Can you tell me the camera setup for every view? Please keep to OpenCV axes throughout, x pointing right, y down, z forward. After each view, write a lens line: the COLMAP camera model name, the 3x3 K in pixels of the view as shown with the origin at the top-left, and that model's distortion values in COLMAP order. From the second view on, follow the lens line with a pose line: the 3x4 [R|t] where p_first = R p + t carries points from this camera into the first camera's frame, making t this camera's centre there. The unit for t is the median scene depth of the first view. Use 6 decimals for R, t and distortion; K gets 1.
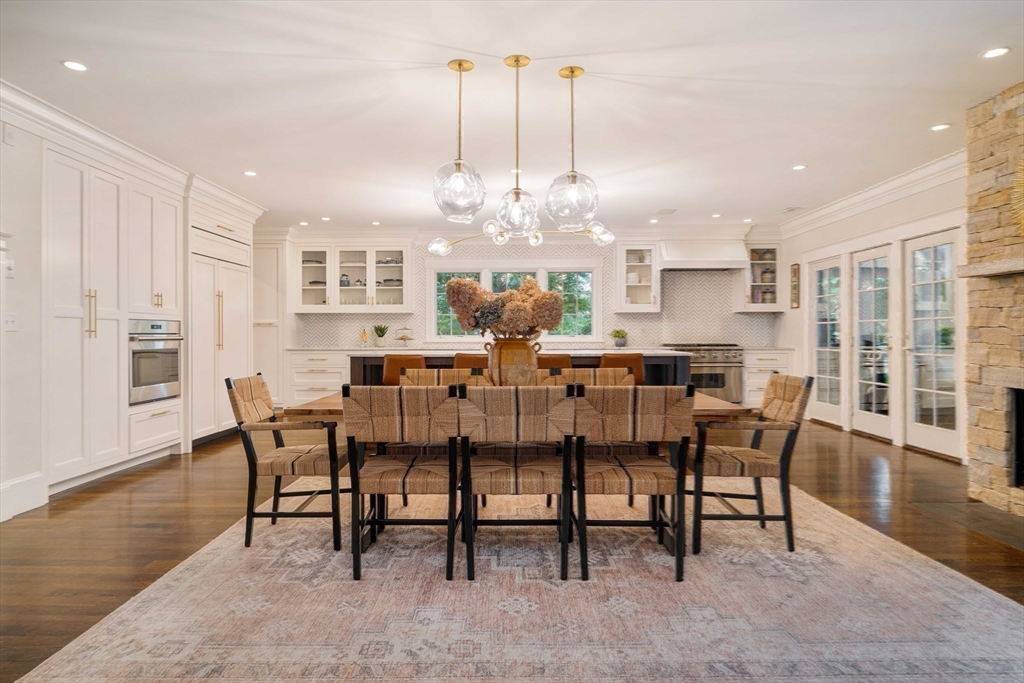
lens RADIAL K [[626.7, 0, 508.8], [0, 626.7, 338.1], [0, 0, 1]] dist [-0.002991, 0.000044]
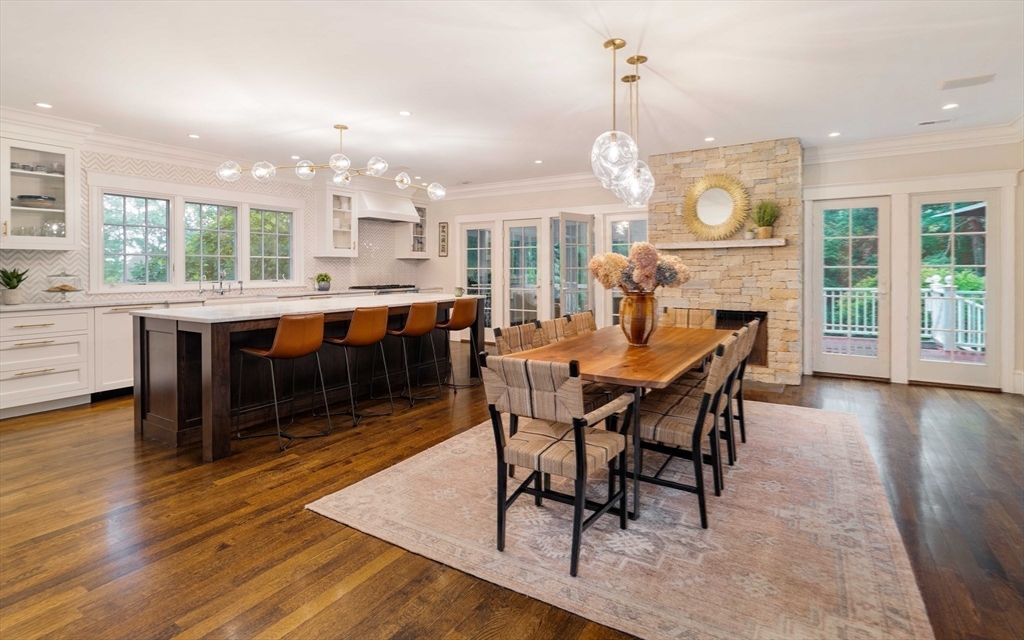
lens RADIAL K [[540.4, 0, 535.7], [0, 540.4, 273.2], [0, 0, 1]] dist [-0.000457, -0.000131]
pose [[0.458026, -0.006390, 0.888916, -0.449467], [0.001828, 0.999979, 0.006247, -0.019666], [-0.888937, -0.001236, 0.458028, 0.317594]]
